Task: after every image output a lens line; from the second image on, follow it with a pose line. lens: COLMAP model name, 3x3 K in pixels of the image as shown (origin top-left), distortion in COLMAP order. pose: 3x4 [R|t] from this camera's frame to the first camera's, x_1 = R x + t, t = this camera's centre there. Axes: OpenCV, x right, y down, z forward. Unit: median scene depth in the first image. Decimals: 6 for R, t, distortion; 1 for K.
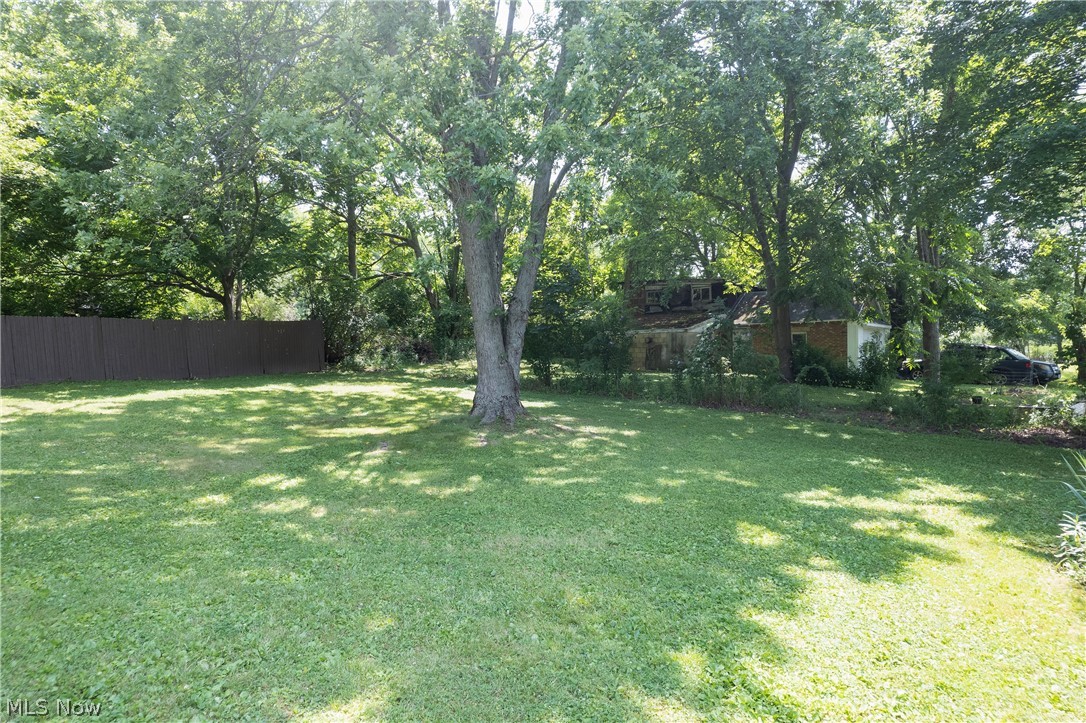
lens RADIAL K [[669.9, 0, 543.0], [0, 669.9, 361.5], [0, 0, 1]] dist [-0.056692, 0.054646]
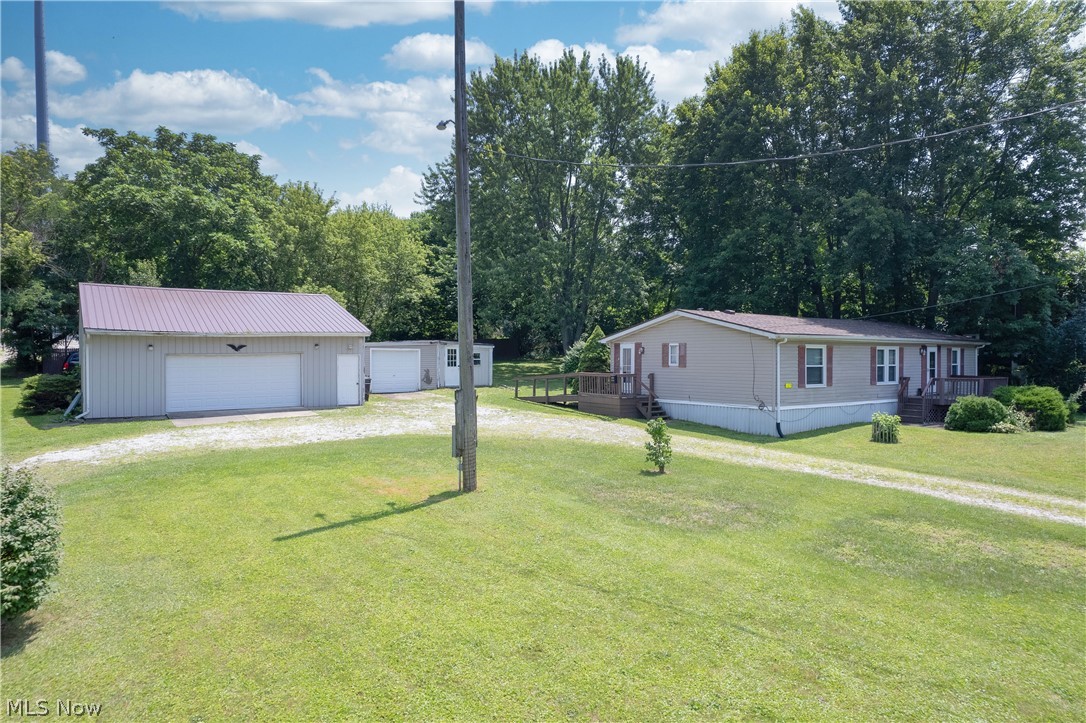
lens RADIAL K [[669.9, 0, 543.0], [0, 669.9, 361.5], [0, 0, 1]] dist [-0.056692, 0.054646]
pose [[0.969965, 0.006647, -0.243155, 0.331517], [-0.002871, 0.999870, 0.015881, -0.013832], [0.243229, -0.014706, 0.969858, -1.272352]]
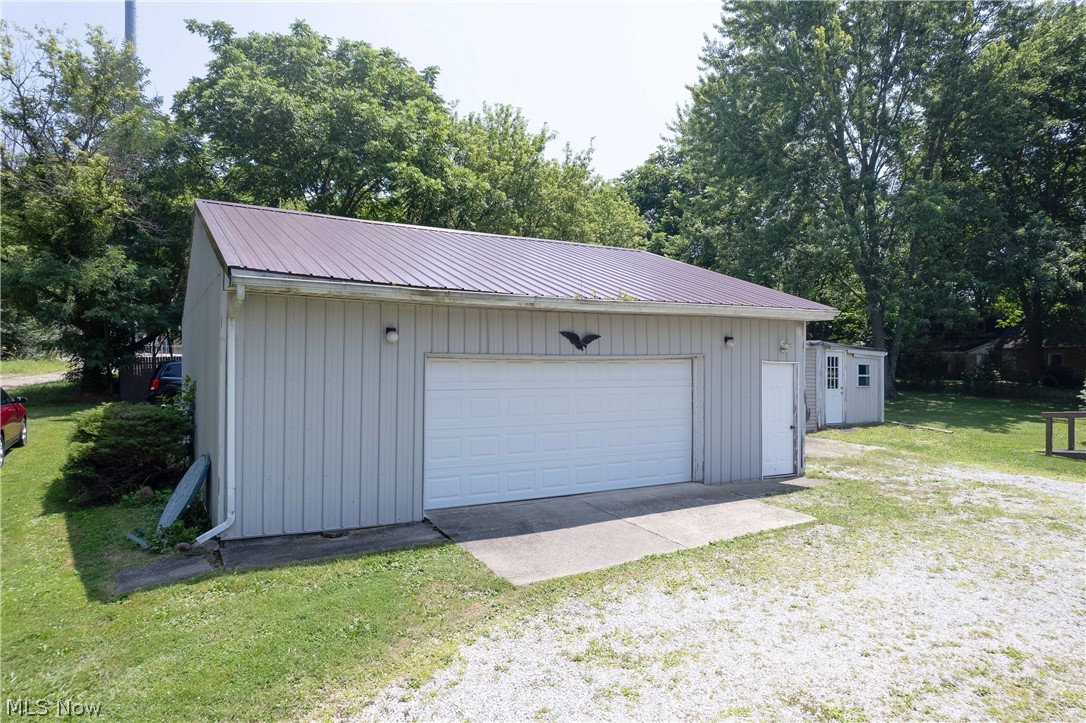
lens RADIAL K [[669.9, 0, 543.0], [0, 669.9, 361.5], [0, 0, 1]] dist [-0.056692, 0.054646]
pose [[0.945959, 0.000403, -0.324286, -0.232813], [-0.005364, 0.999882, -0.014404, 0.000563], [0.324242, 0.015365, 0.945849, -0.811486]]
